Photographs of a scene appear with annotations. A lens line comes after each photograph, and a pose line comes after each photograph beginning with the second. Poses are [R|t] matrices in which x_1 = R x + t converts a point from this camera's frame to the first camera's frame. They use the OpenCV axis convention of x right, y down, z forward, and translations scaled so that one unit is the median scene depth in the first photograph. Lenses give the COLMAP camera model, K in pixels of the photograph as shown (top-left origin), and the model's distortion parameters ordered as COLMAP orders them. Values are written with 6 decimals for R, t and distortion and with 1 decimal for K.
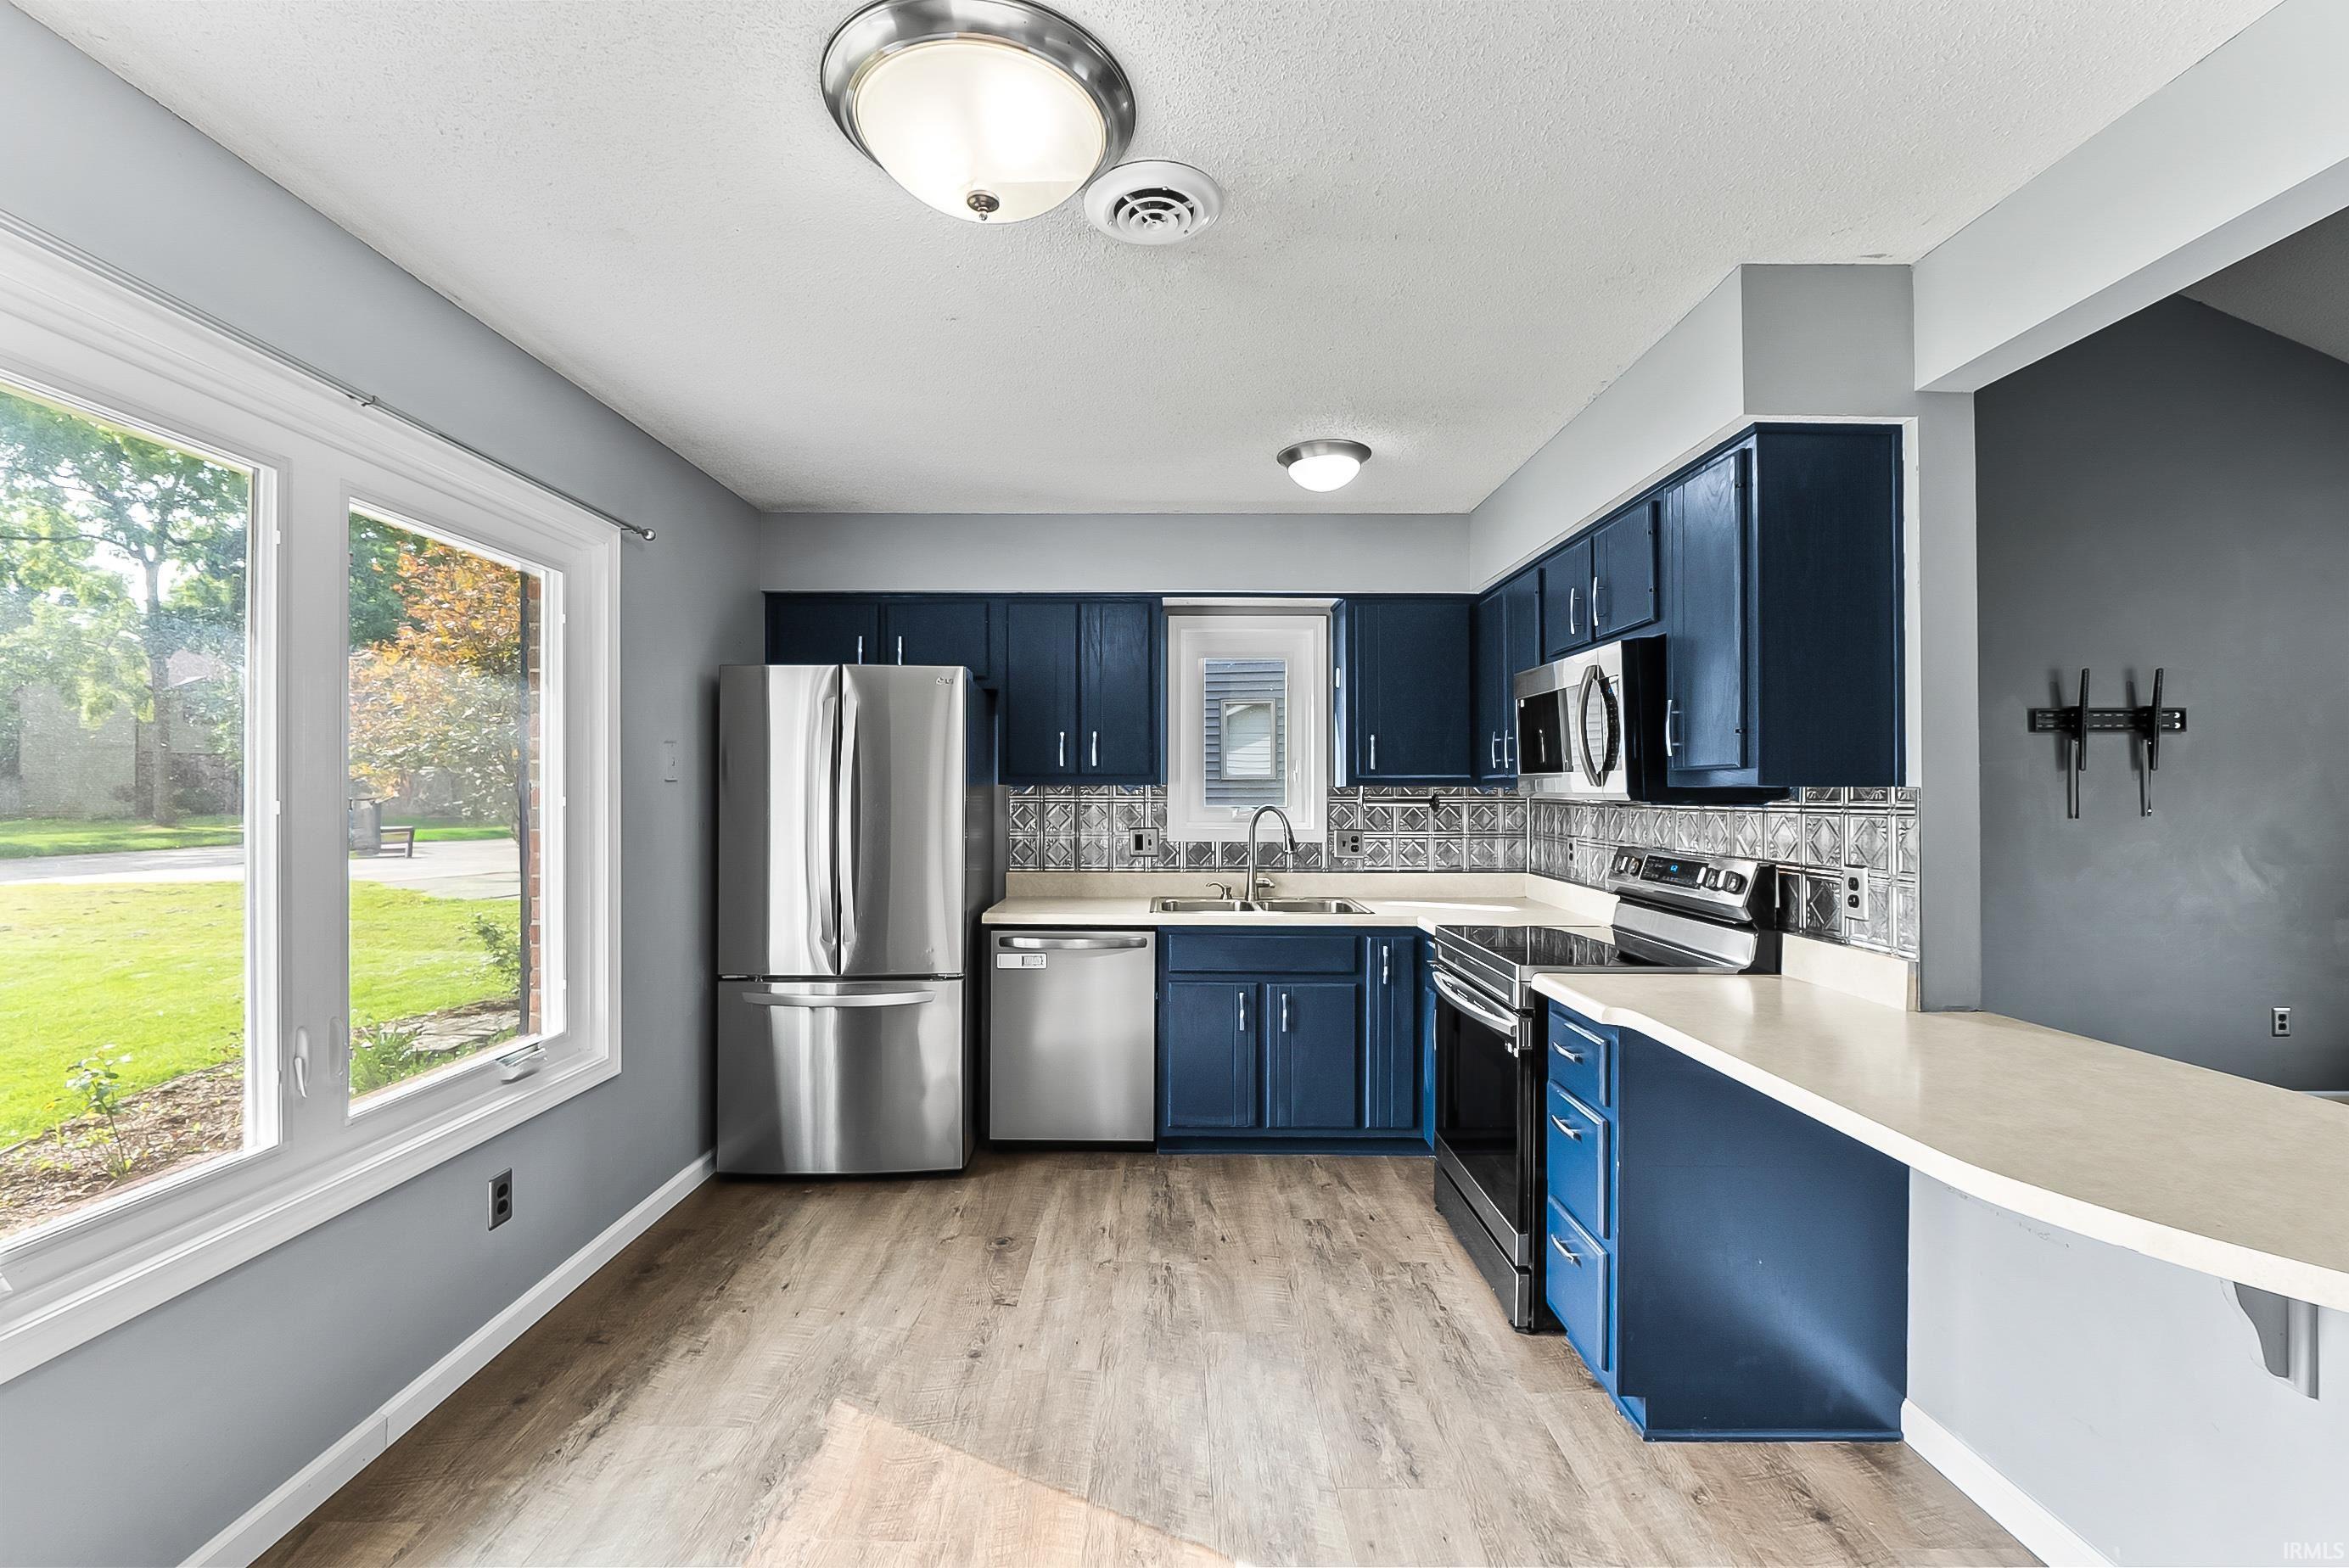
lens RADIAL K [[998.4, 0, 1165.8], [0, 998.4, 783.6], [0, 0, 1]] dist [-0.000826, -0.000601]
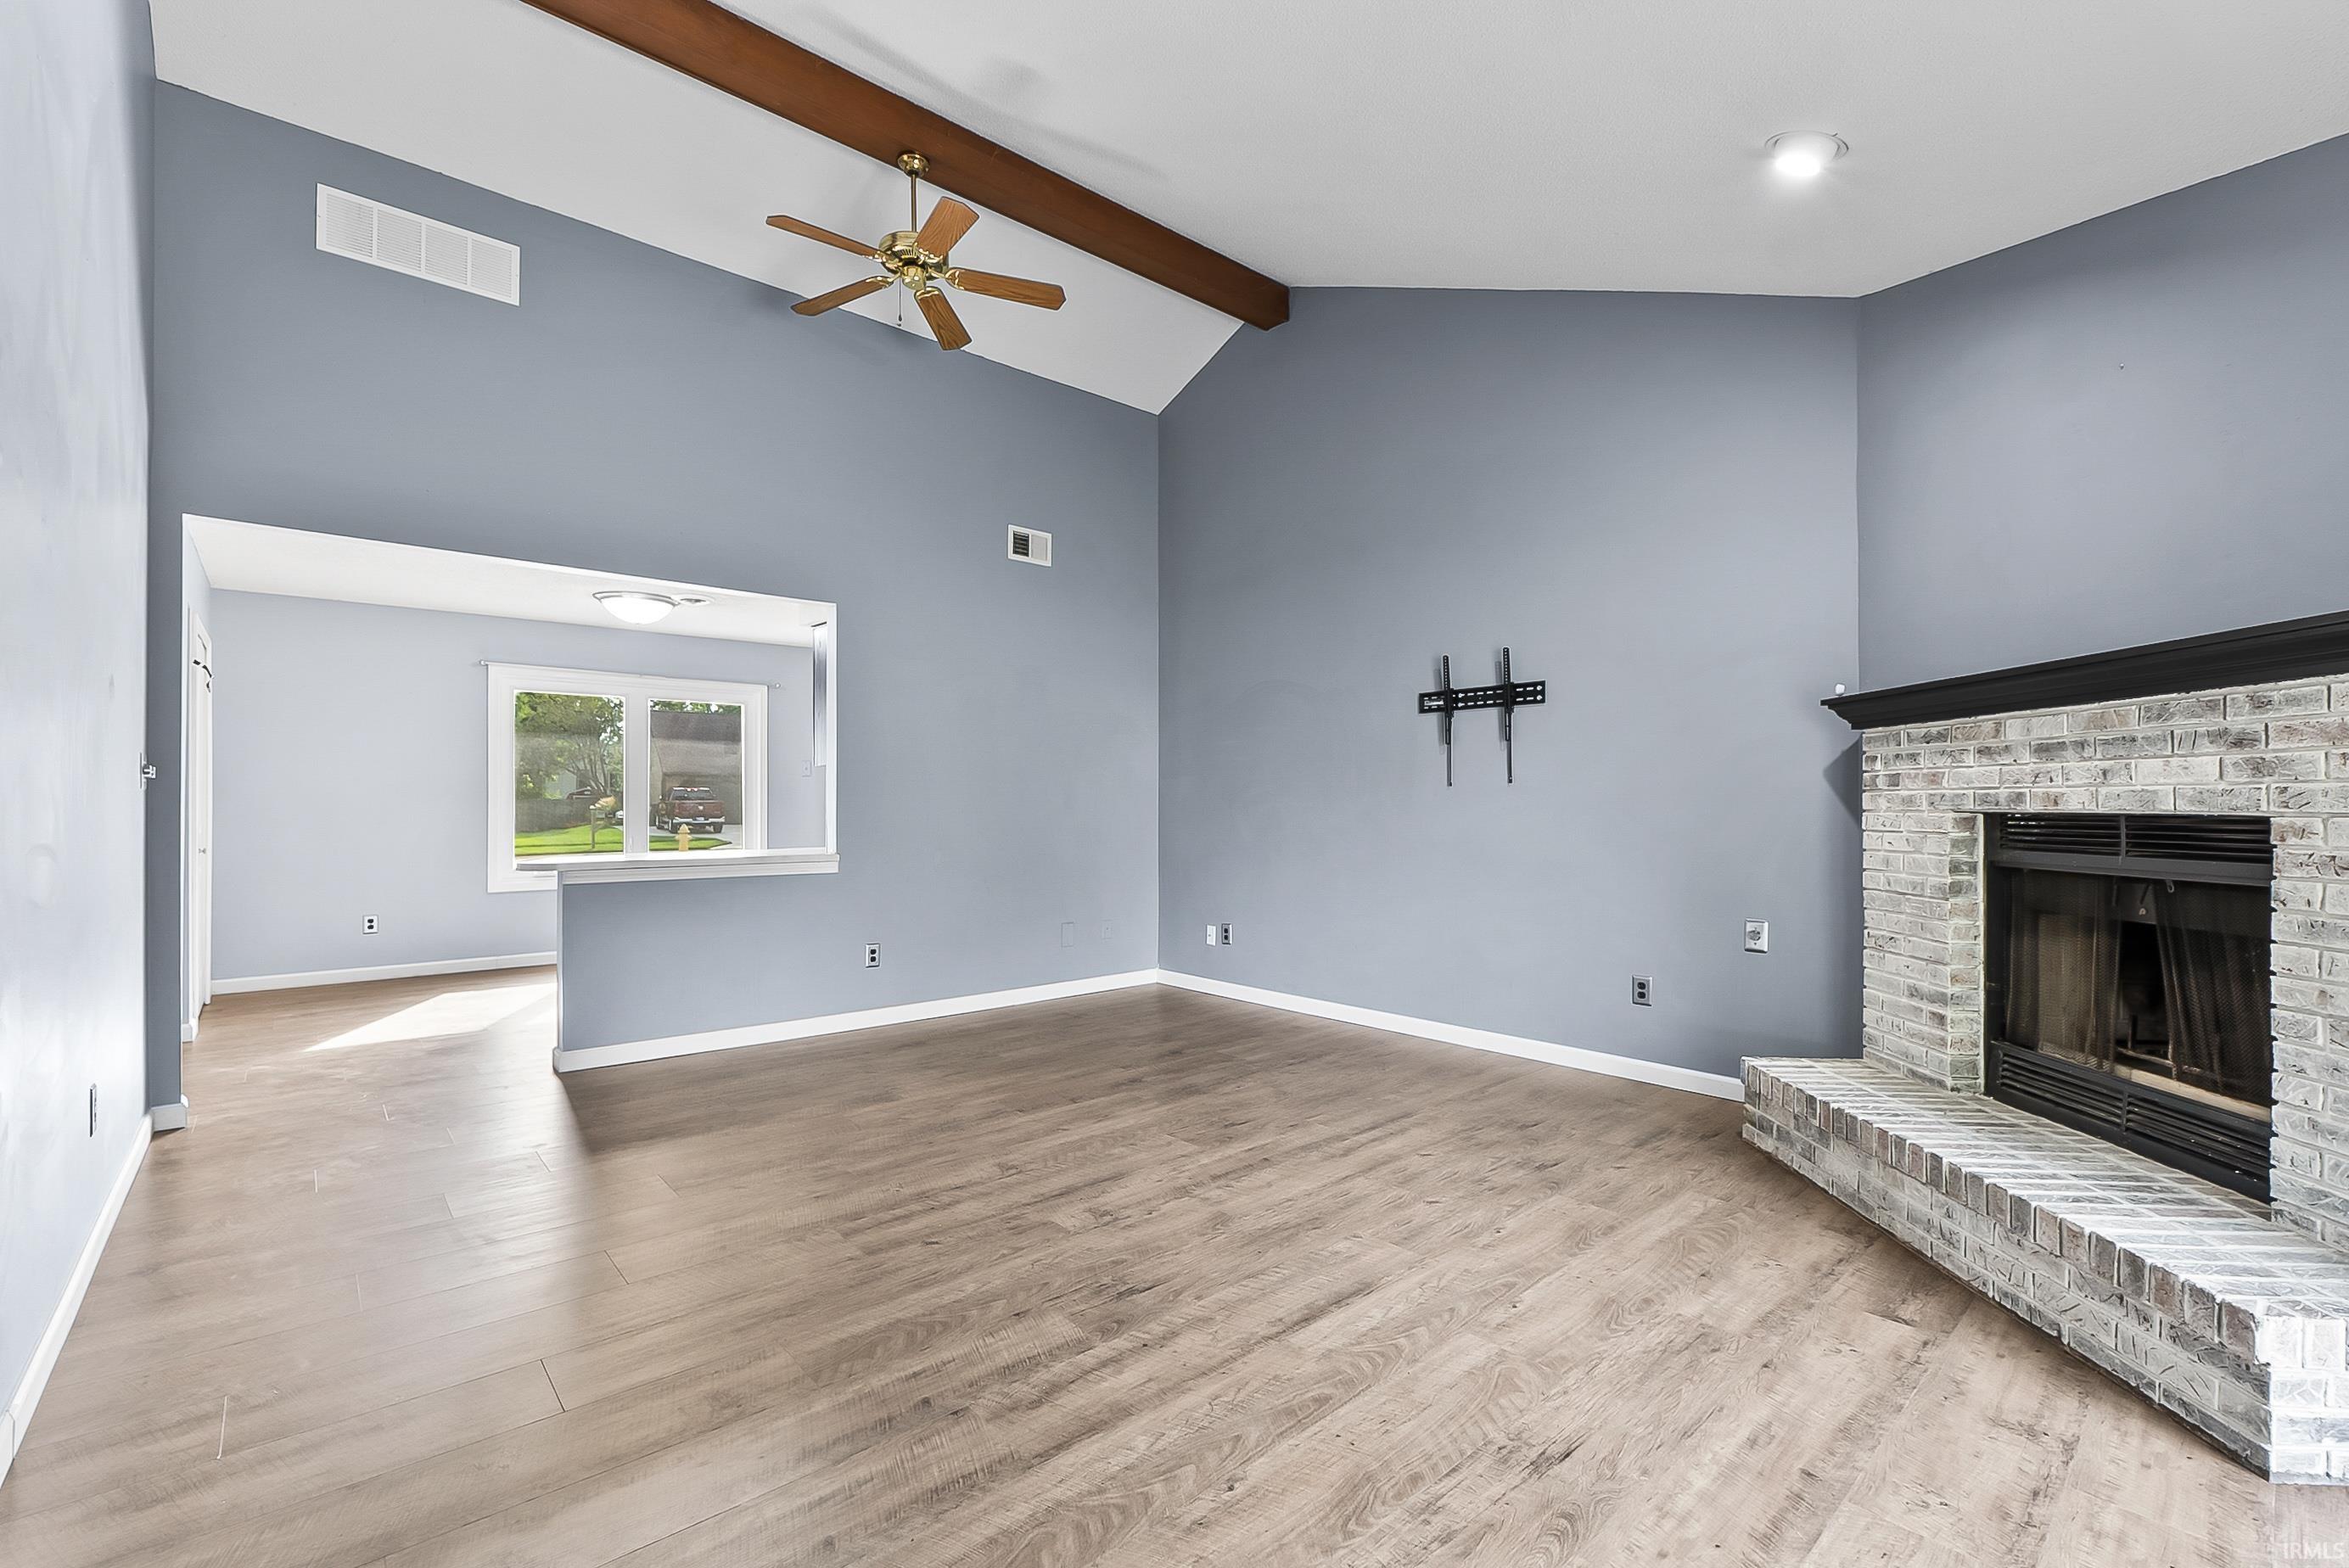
lens RADIAL K [[1009.5, 0, 1149.4], [0, 1009.5, 805.8], [0, 0, 1]] dist [-0.002075, -0.000333]
pose [[0.648632, 0.001697, -0.761101, 1.891347], [0.004906, 0.999967, 0.006411, 0.058273], [0.761087, -0.007892, 0.648602, -0.018668]]
